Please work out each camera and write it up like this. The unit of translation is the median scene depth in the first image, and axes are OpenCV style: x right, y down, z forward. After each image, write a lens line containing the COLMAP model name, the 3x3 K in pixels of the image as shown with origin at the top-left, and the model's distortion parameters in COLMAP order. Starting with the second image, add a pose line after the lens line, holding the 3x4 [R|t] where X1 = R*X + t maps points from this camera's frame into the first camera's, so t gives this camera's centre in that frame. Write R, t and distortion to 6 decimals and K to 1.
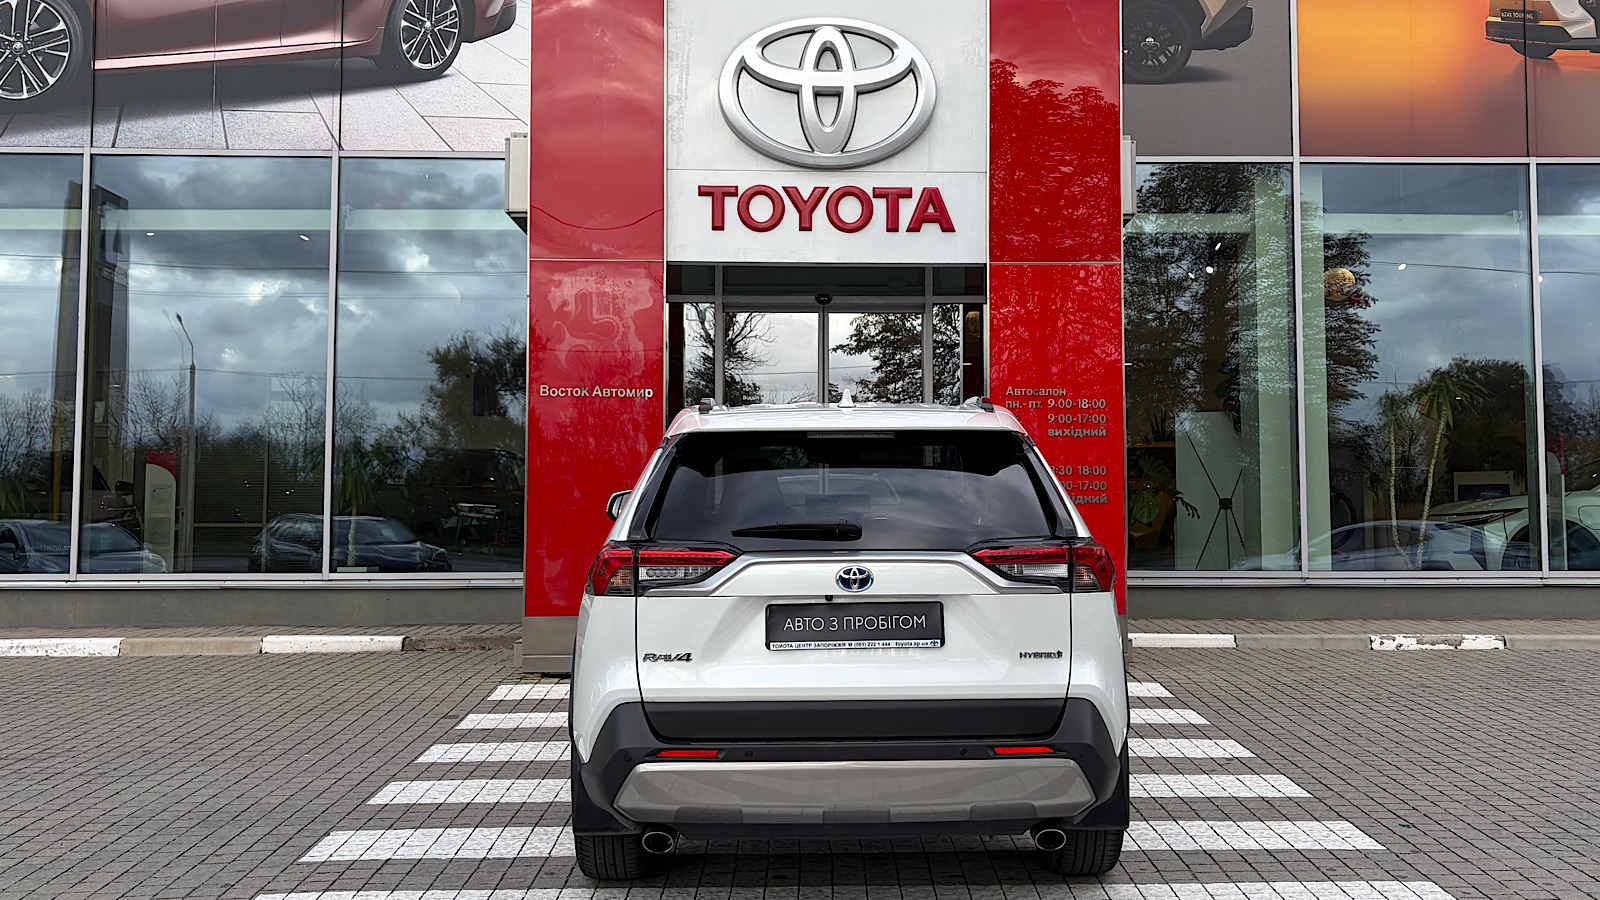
lens RADIAL K [[1374.2, 0, 851.7], [0, 1374.2, 422.8], [0, 0, 1]] dist [0.042209, -0.013890]
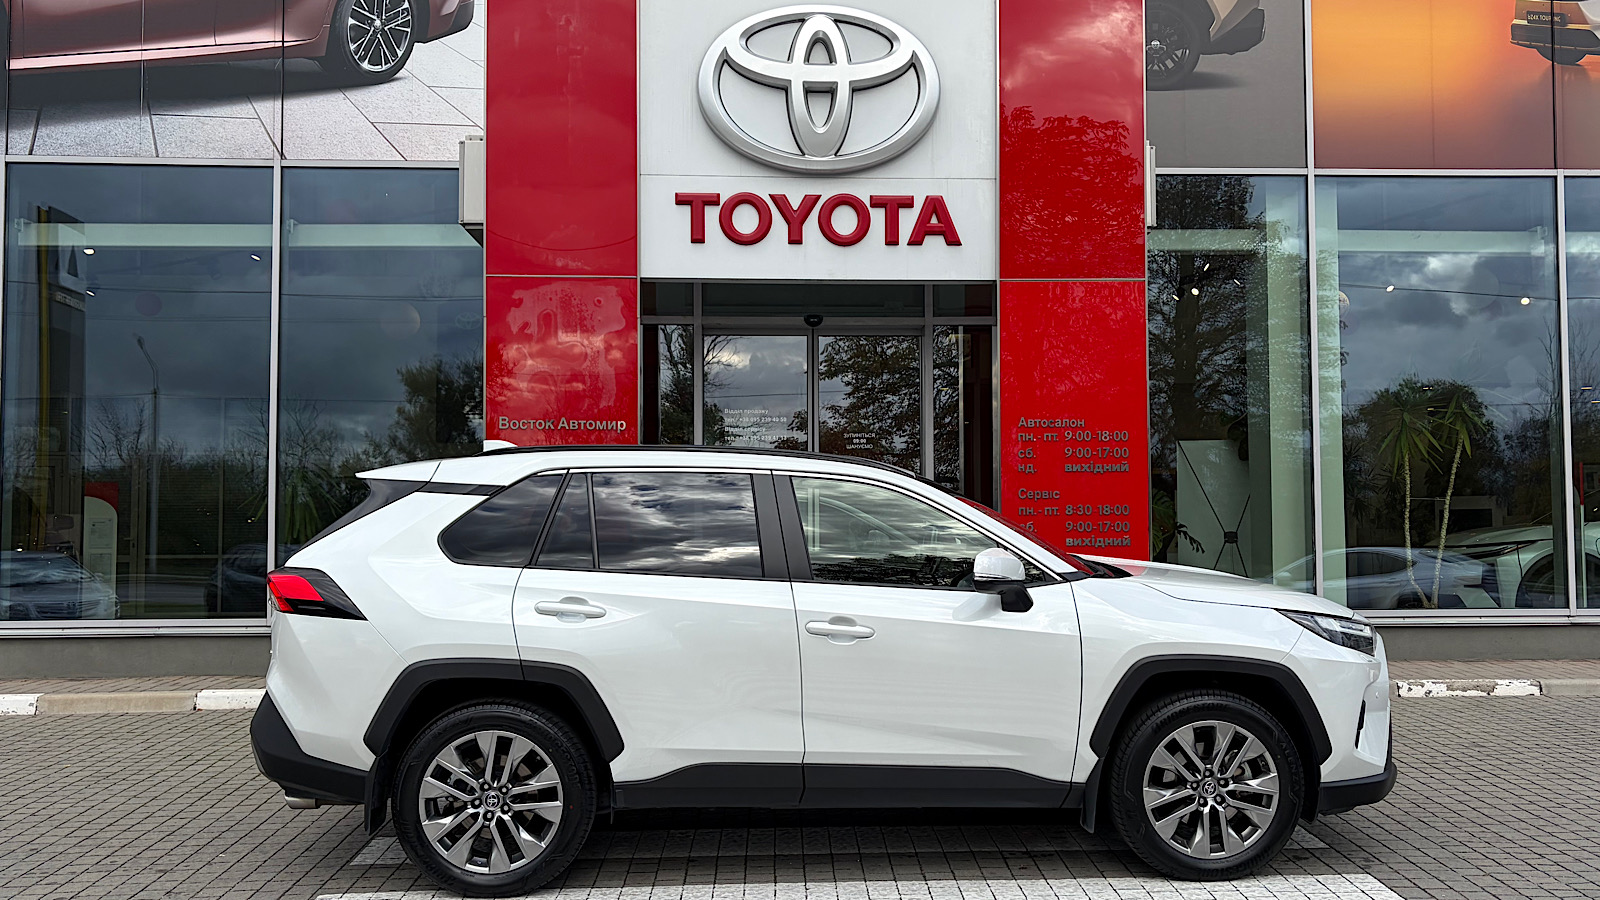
lens RADIAL K [[1341.4, 0, 843.7], [0, 1341.4, 464.1], [0, 0, 1]] dist [0.034015, -0.002482]
pose [[0.999777, -0.002796, 0.020915, -0.020335], [0.002484, 0.999885, 0.014943, -0.008785], [-0.020954, -0.014887, 0.999670, 0.118487]]
